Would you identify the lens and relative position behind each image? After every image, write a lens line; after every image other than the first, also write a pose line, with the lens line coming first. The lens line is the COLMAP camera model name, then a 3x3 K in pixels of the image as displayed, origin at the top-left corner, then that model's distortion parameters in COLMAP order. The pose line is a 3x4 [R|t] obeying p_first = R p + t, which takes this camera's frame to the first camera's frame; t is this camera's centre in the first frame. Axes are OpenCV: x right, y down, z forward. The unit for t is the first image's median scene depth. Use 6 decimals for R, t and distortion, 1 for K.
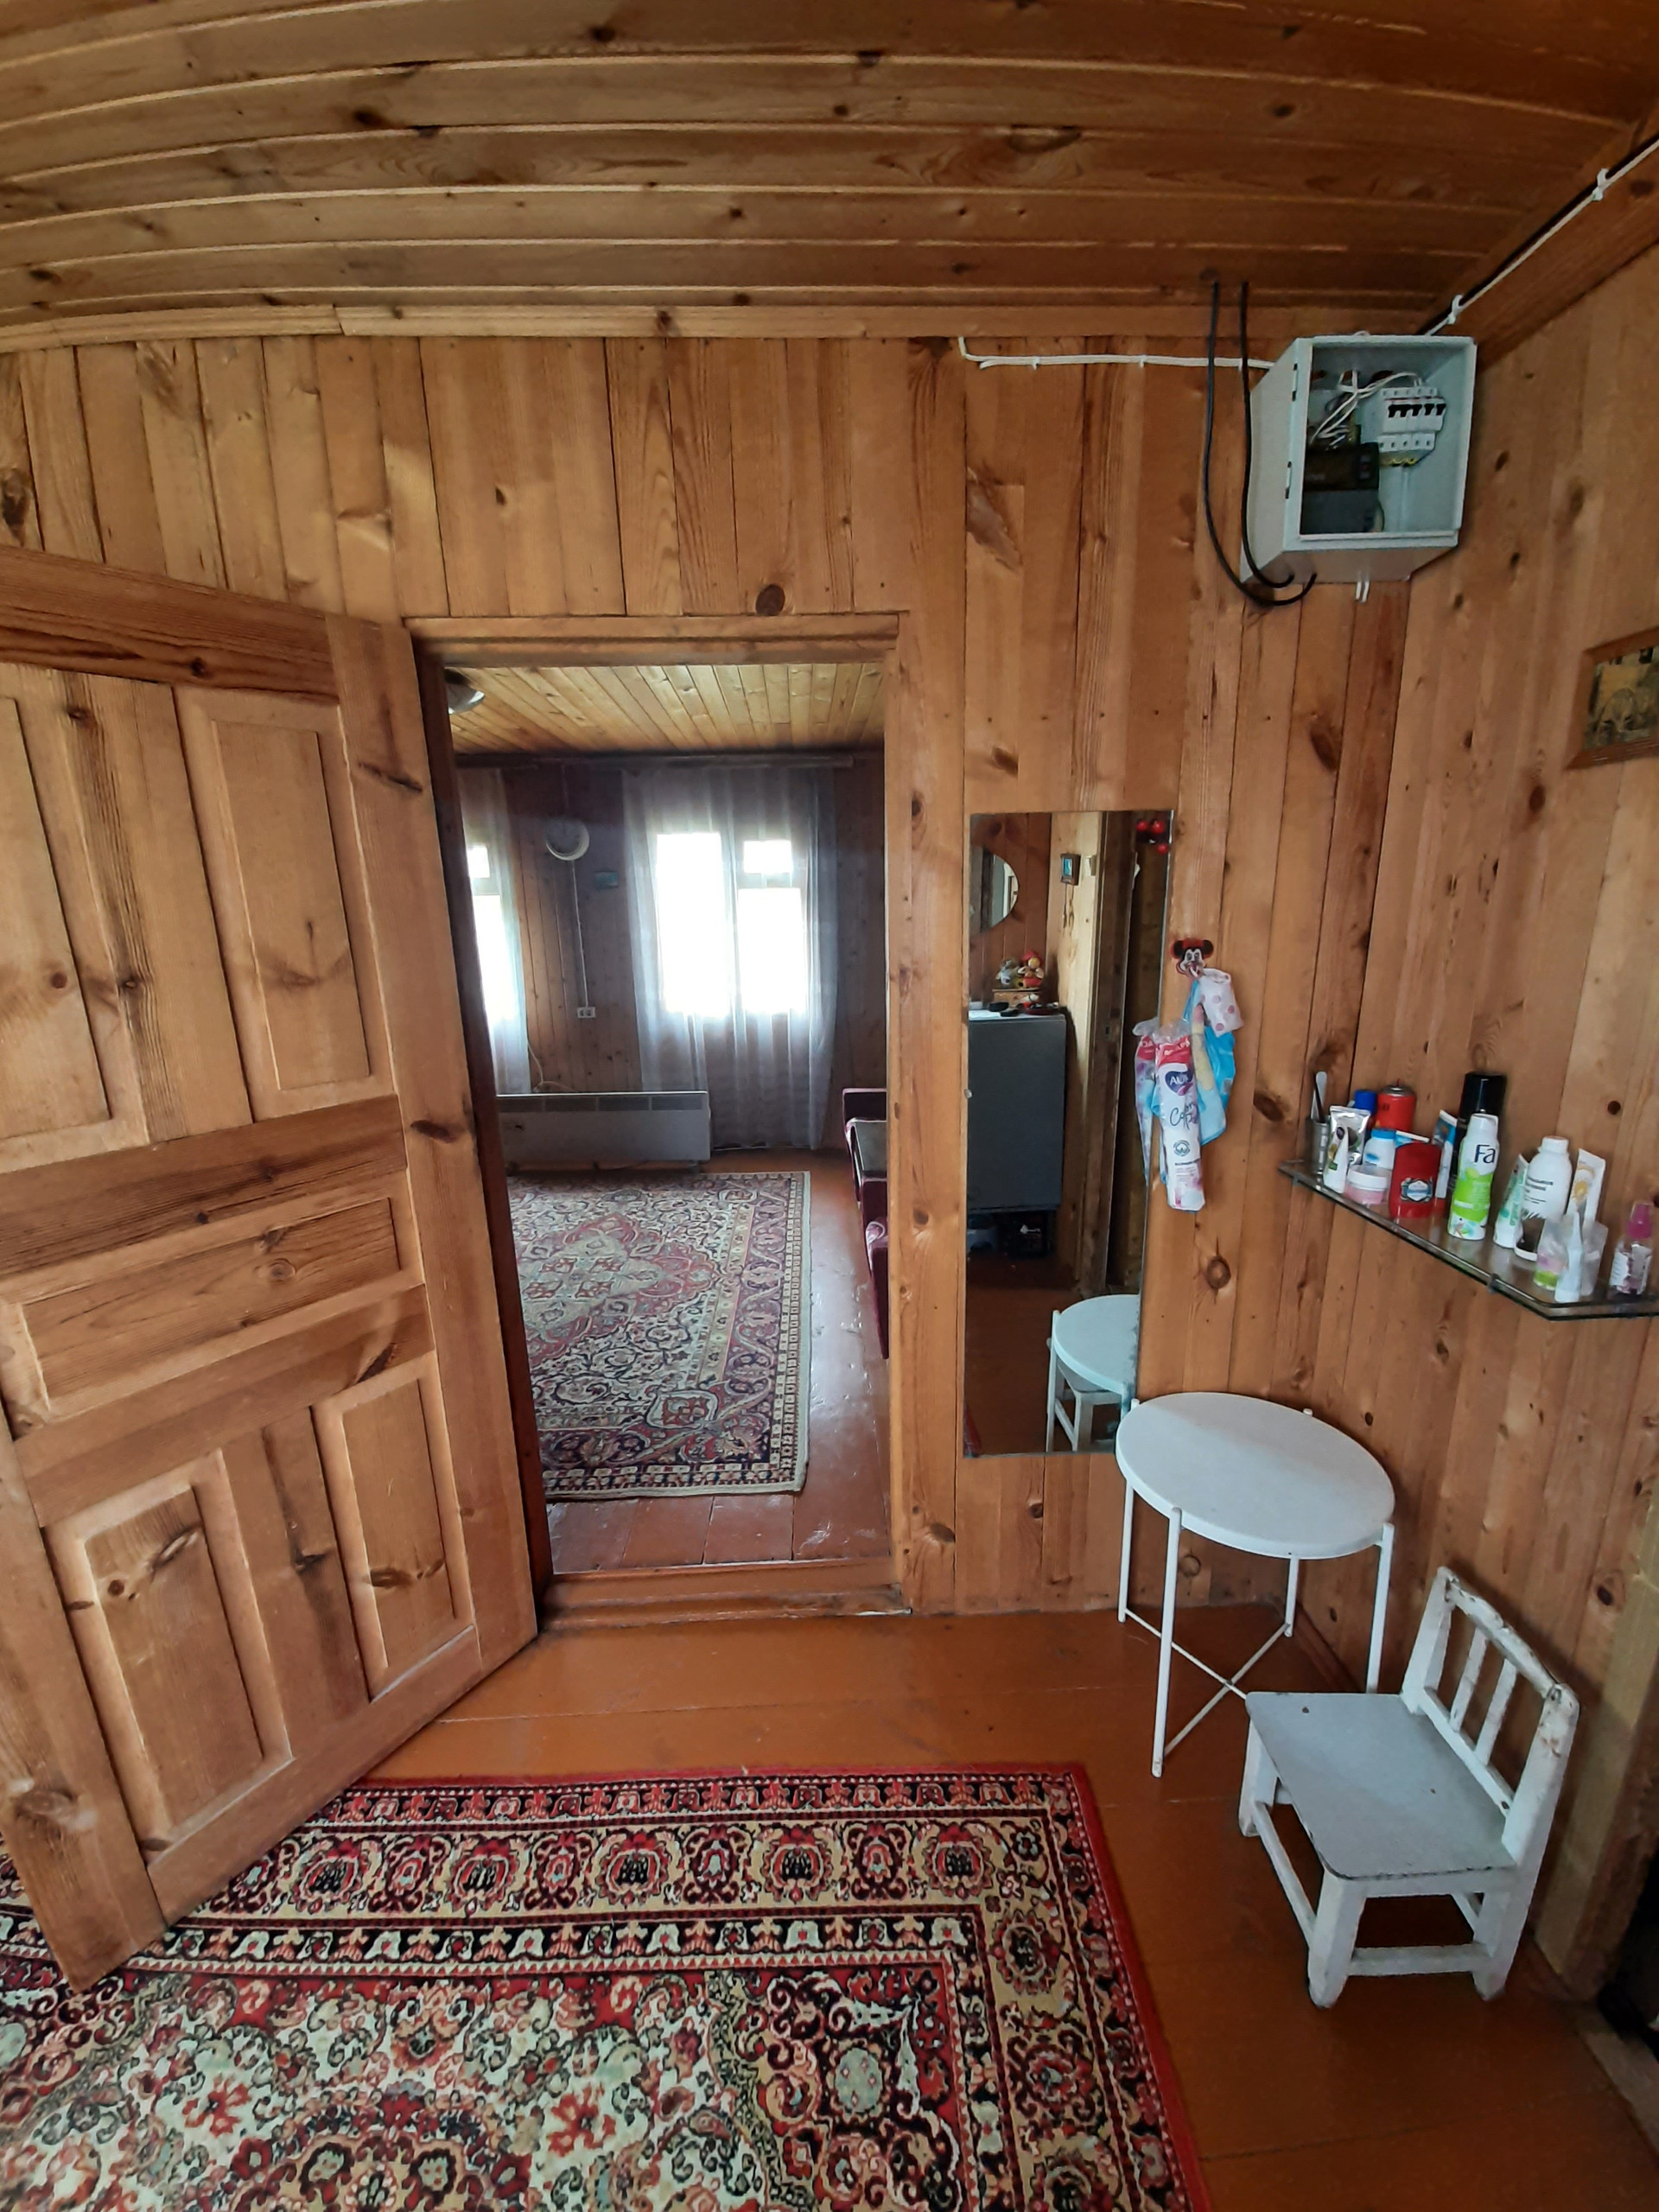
lens RADIAL K [[864.8, 0, 838.9], [0, 864.8, 1112.8], [0, 0, 1]] dist [0.014871, -0.014126]
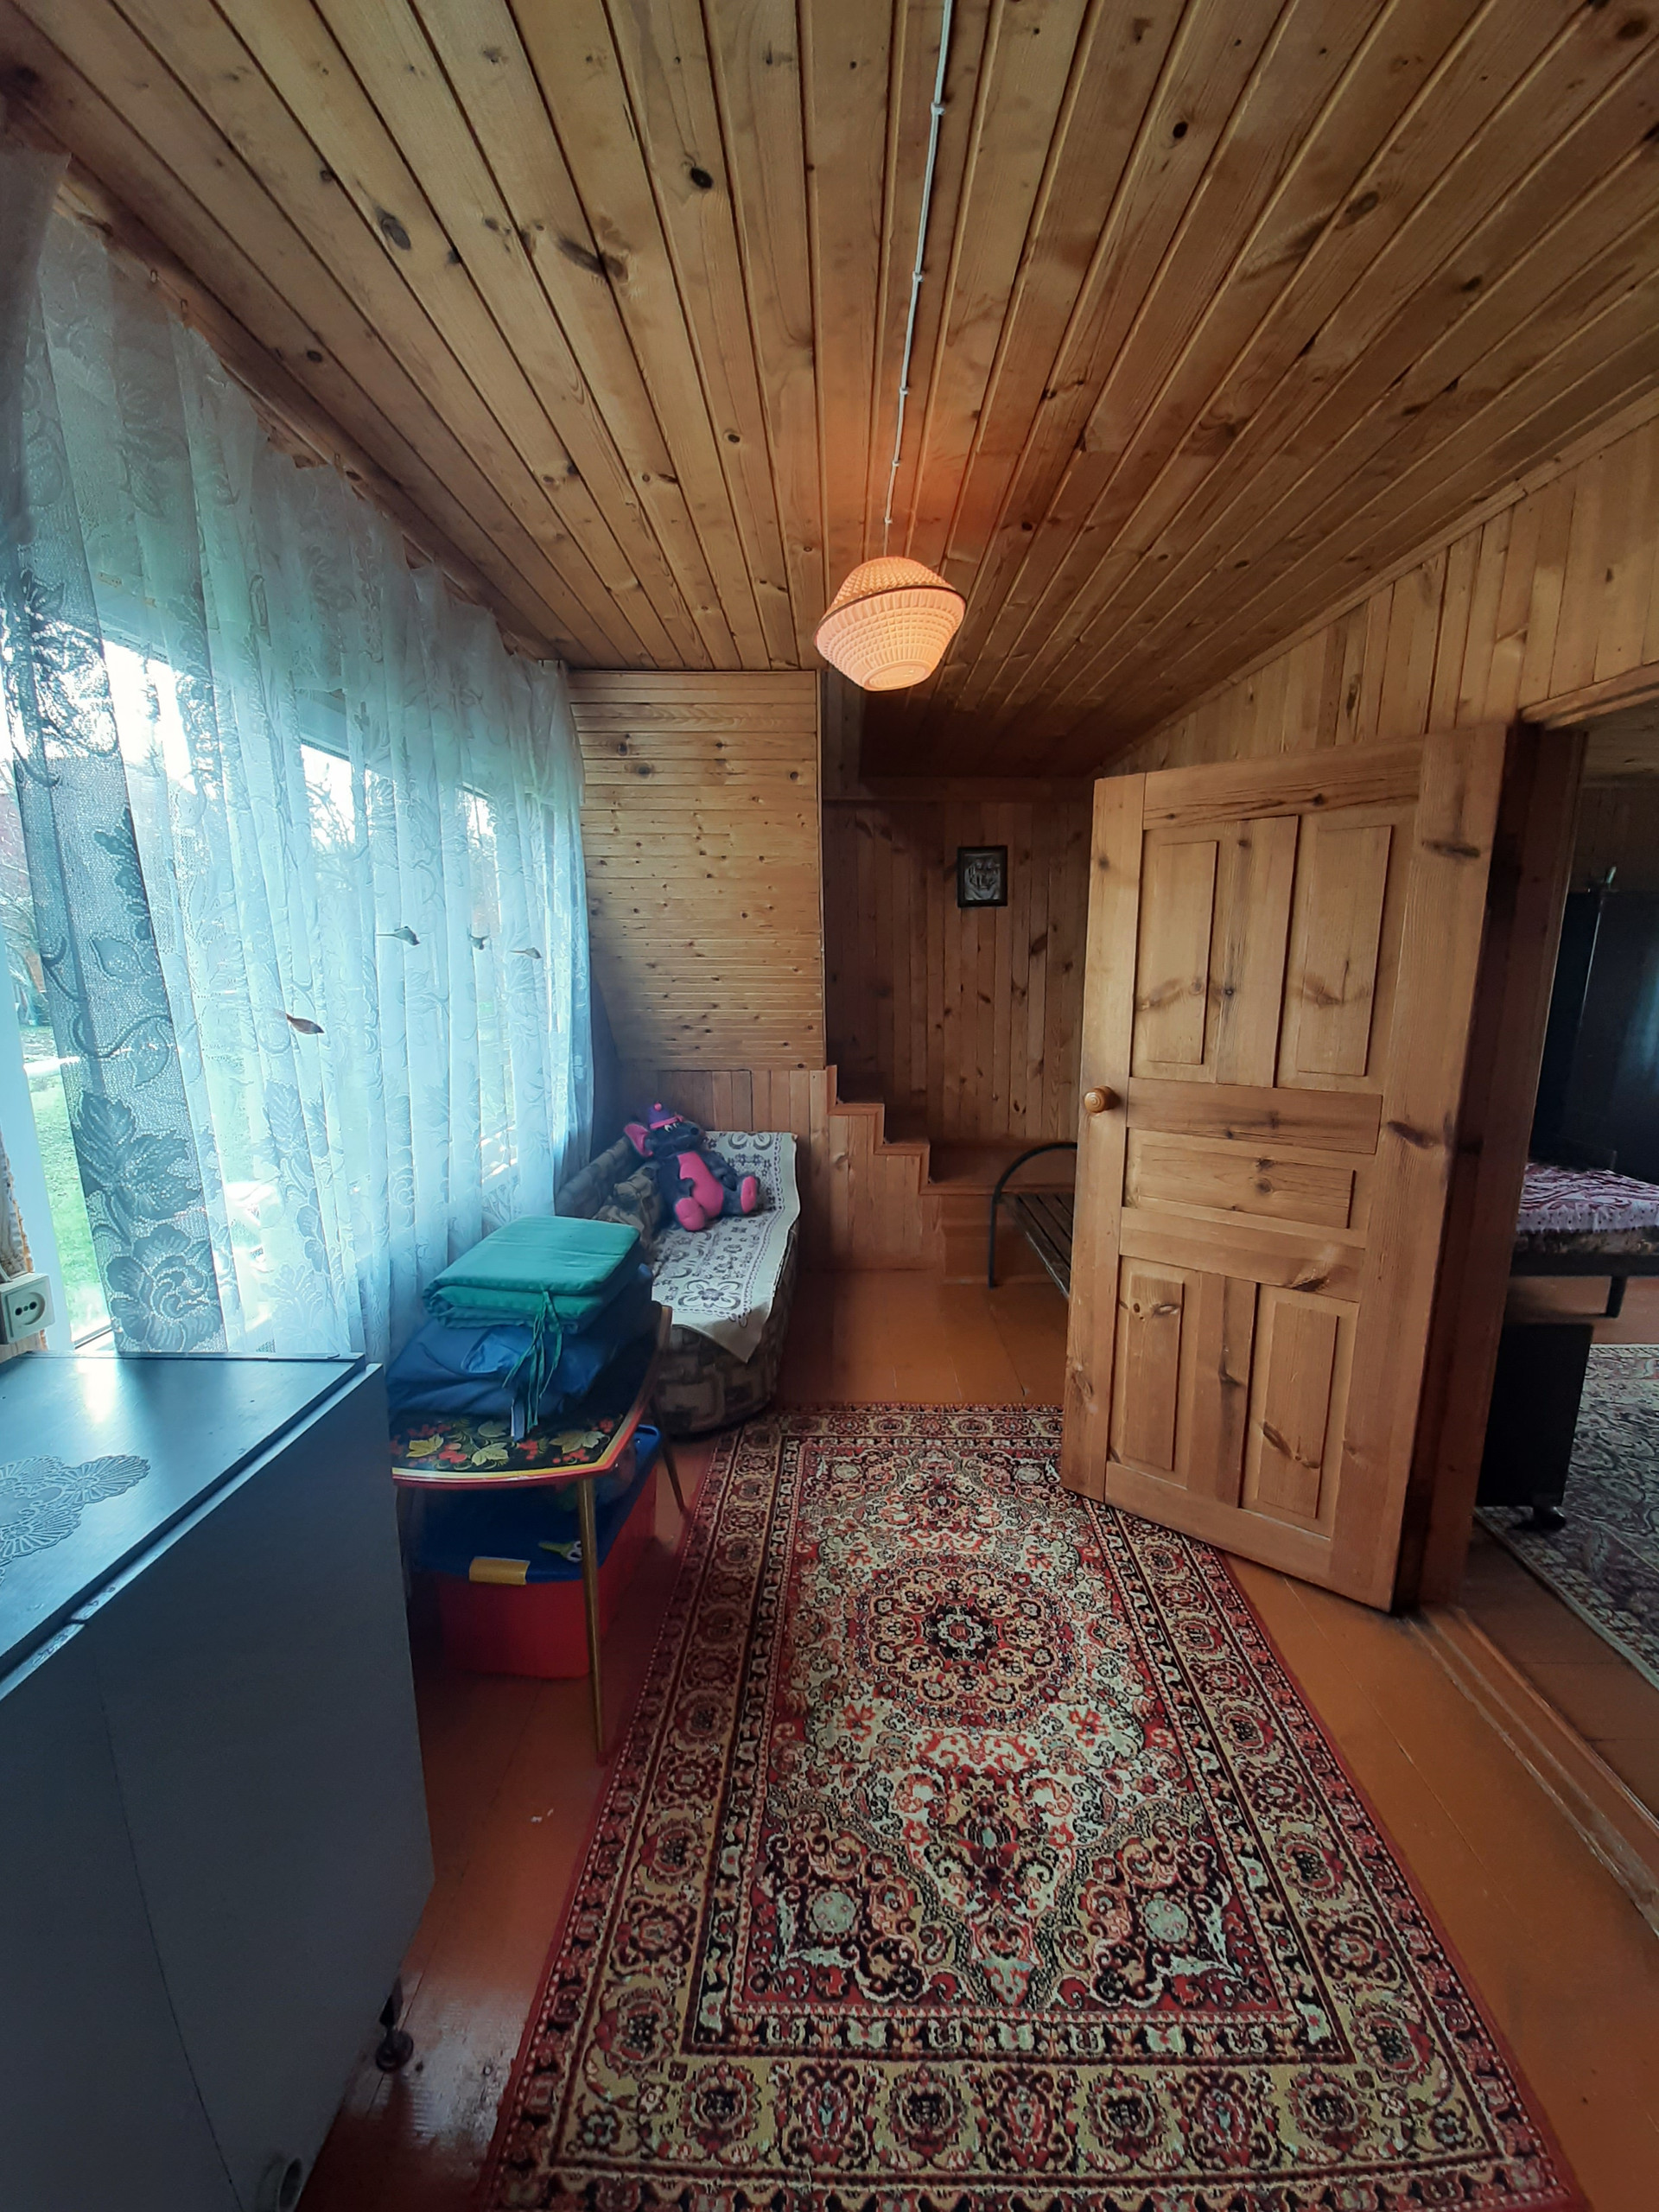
lens RADIAL K [[864.8, 0, 839.1], [0, 864.8, 1115.6], [0, 0, 1]] dist [0.014871, -0.014126]
pose [[-0.040395, 0.211660, -0.976508, 0.823468], [-0.233517, 0.948241, 0.215193, -0.086858], [0.971513, 0.236724, 0.011123, 0.225475]]
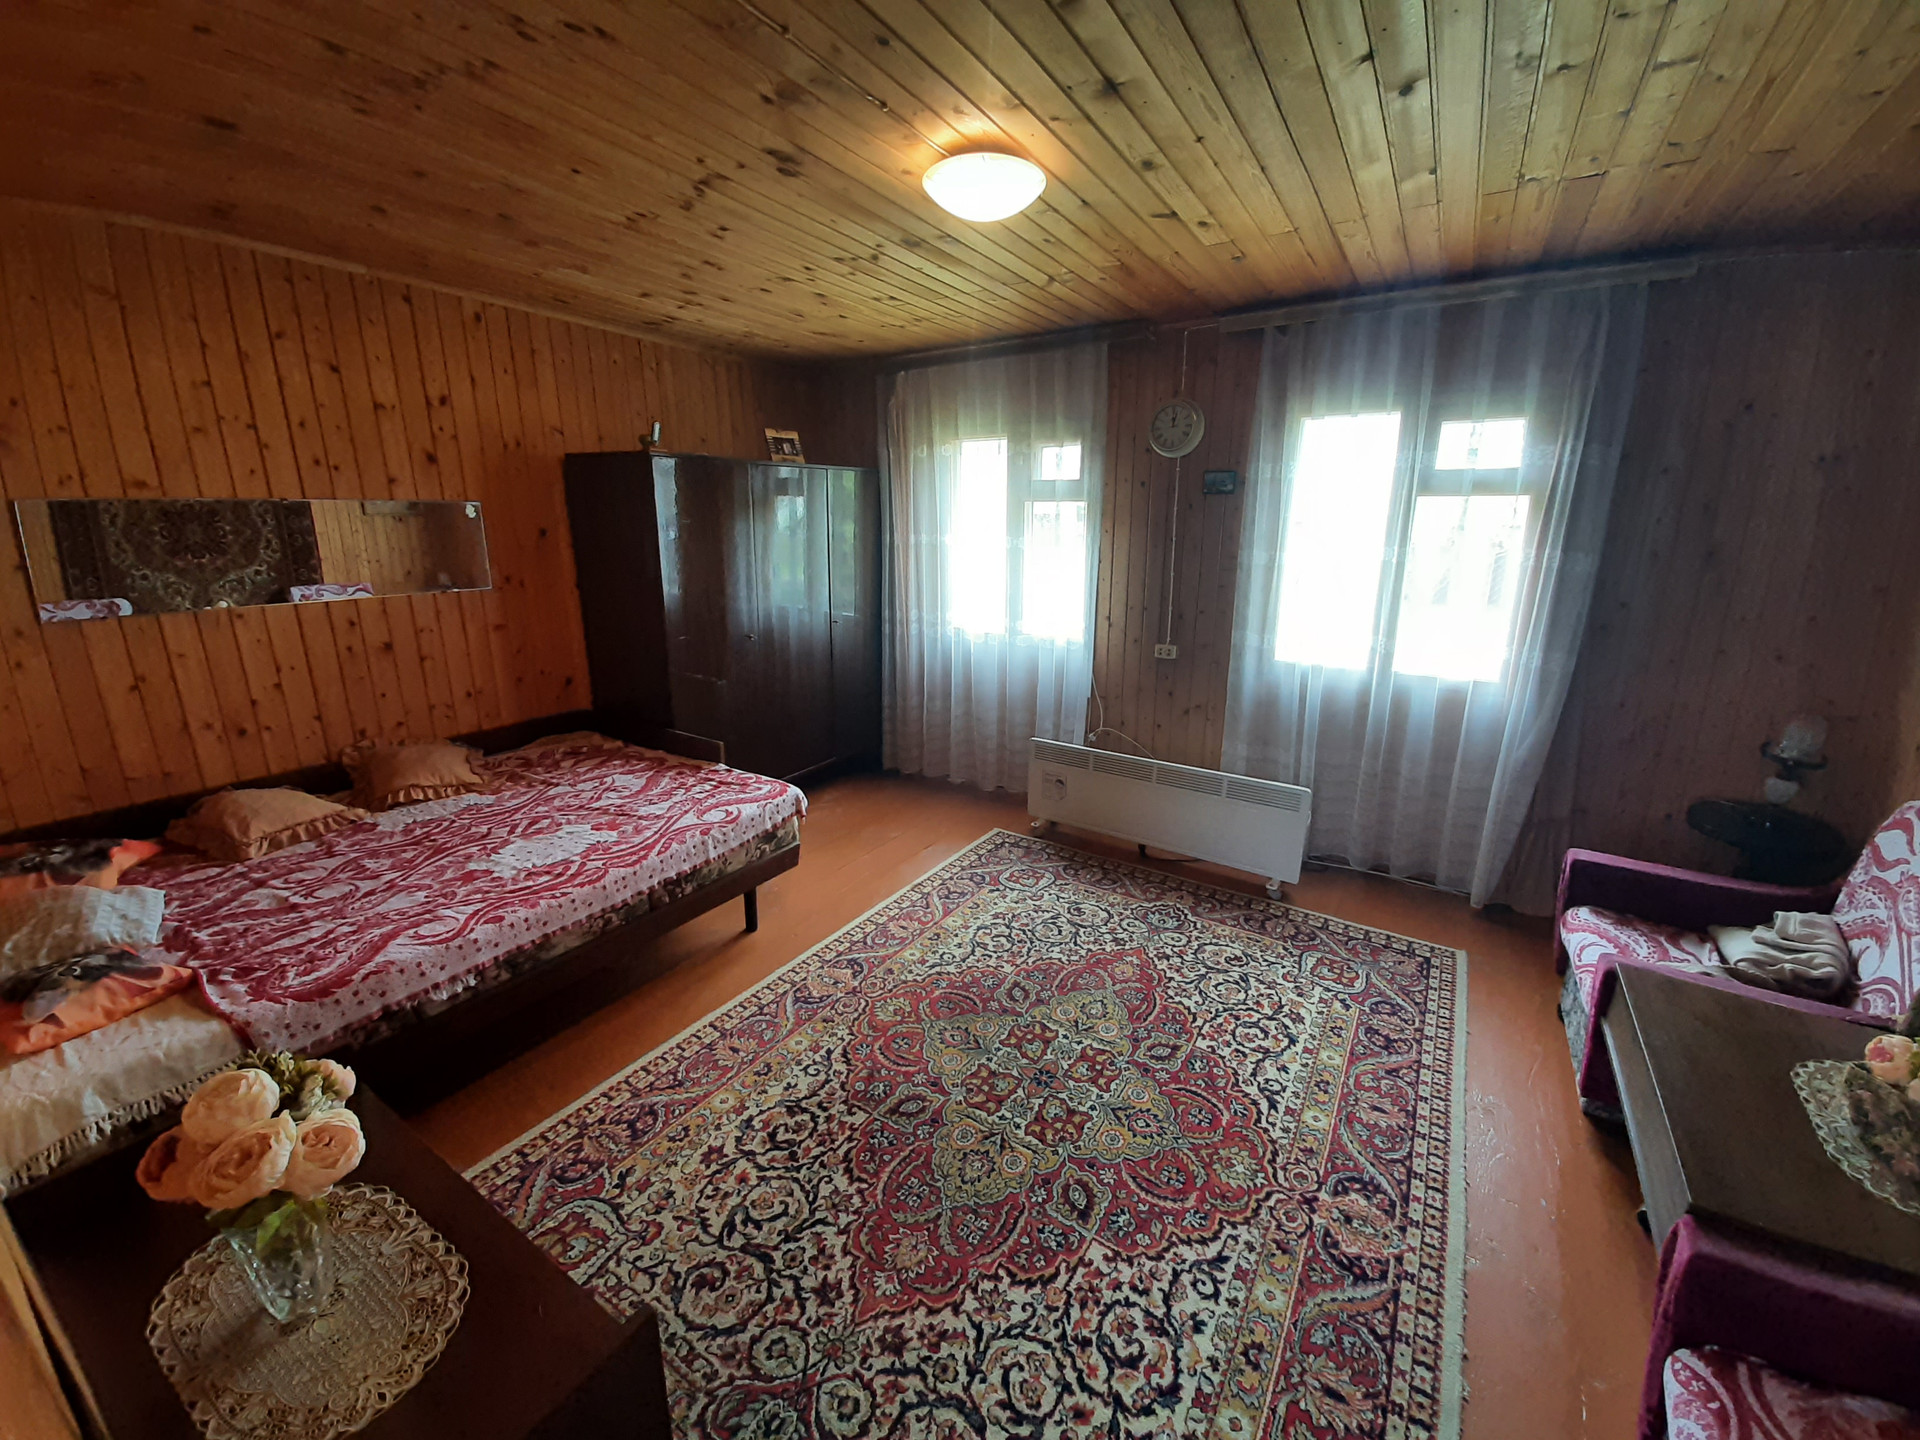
lens RADIAL K [[750.6, 0, 963.3], [0, 750.6, 707.3], [0, 0, 1]] dist [0.014871, -0.014126]
pose [[0.819613, 0.160518, -0.549971, -0.223924], [-0.153915, 0.986351, 0.058505, -0.300683], [0.551855, 0.036697, 0.833132, 1.277588]]
